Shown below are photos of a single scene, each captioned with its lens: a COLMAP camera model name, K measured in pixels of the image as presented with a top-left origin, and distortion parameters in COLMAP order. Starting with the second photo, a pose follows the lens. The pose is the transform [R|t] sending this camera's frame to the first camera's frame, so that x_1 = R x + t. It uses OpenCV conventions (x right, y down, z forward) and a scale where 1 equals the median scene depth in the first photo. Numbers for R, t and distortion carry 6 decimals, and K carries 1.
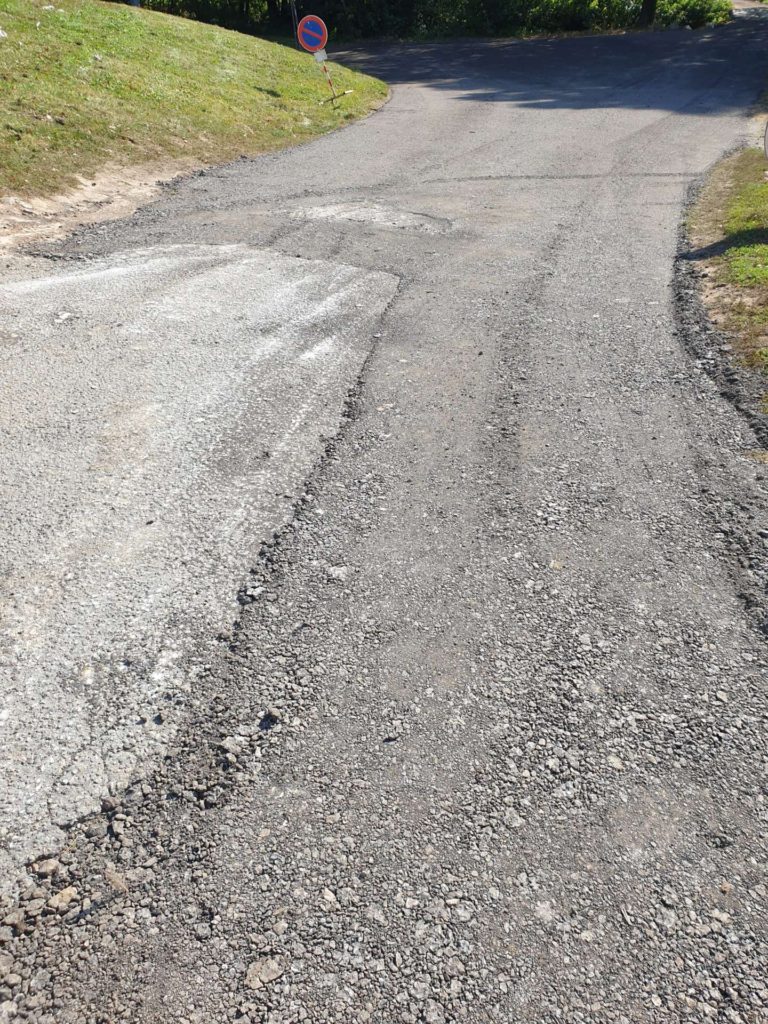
lens RADIAL K [[789.2, 0, 405.5], [0, 789.2, 511.0], [0, 0, 1]] dist [-0.004980, 0.034941]
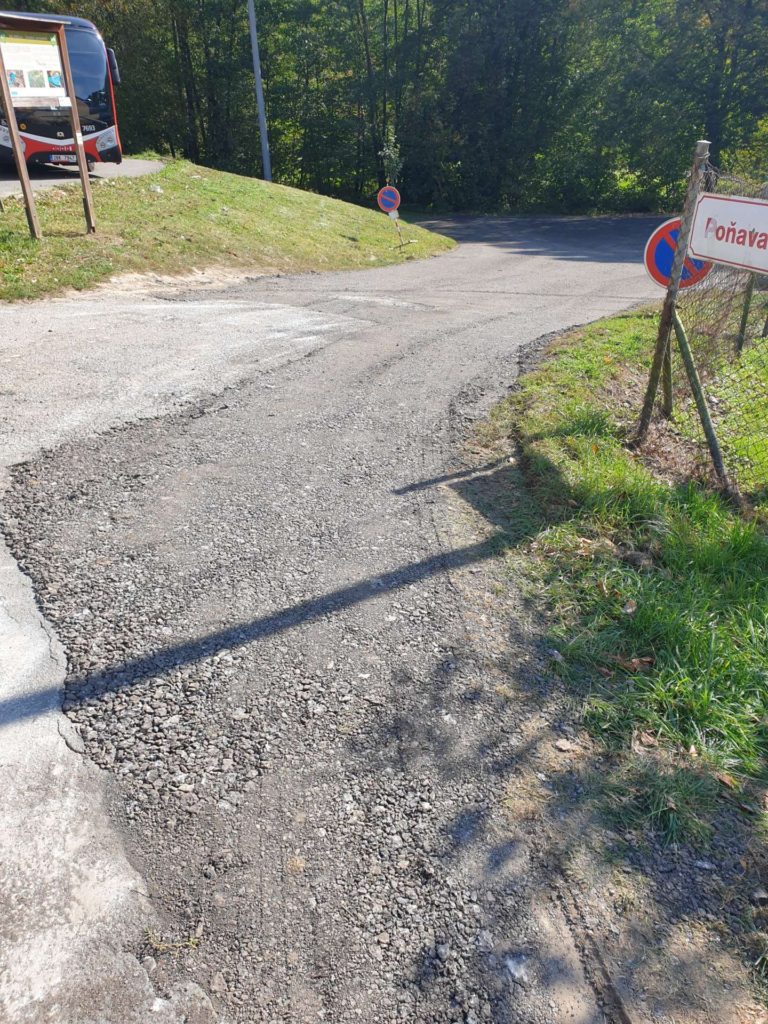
lens RADIAL K [[789.2, 0, 405.5], [0, 789.2, 511.0], [0, 0, 1]] dist [-0.004980, 0.034941]
pose [[0.991287, 0.073869, -0.109057, 0.165117], [-0.092473, 0.979888, -0.176828, 0.231536], [0.093802, 0.185373, 0.978181, -0.313786]]
